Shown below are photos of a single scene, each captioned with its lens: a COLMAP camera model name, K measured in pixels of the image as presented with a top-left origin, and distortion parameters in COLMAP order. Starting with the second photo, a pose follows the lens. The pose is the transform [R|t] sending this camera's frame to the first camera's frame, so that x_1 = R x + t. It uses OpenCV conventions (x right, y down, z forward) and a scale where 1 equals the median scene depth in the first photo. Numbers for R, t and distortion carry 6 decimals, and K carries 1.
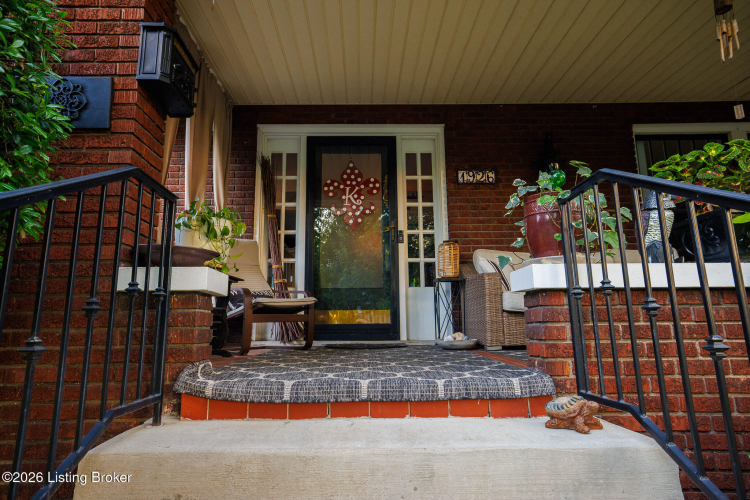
lens RADIAL K [[436.5, 0, 375.0], [0, 436.5, 250.0], [0, 0, 1]] dist [0.001165, -0.000443]
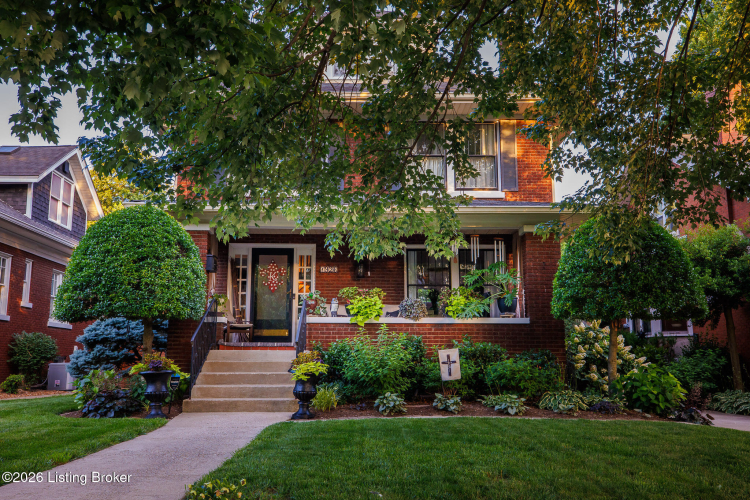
lens RADIAL K [[694.1, 0, 375.0], [0, 694.1, 250.0], [0, 0, 1]] dist [0.005388, -0.000222]
pose [[0.999875, 0.014222, -0.006972, 0.485467], [-0.014188, 0.999887, 0.004902, -0.285676], [0.007041, -0.004803, 0.999964, -2.474617]]
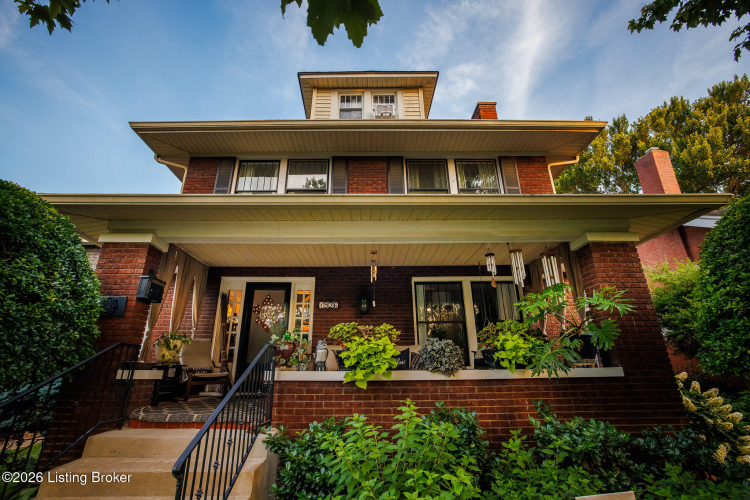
lens RADIAL K [[326.9, 0, 375.0], [0, 326.9, 250.0], [0, 0, 1]] dist [-0.027088, 0.000687]
pose [[0.999951, 0.003445, -0.009236, 0.451988], [-0.005036, 0.983970, -0.178260, -0.150972], [0.008474, 0.178298, 0.983940, -0.478495]]
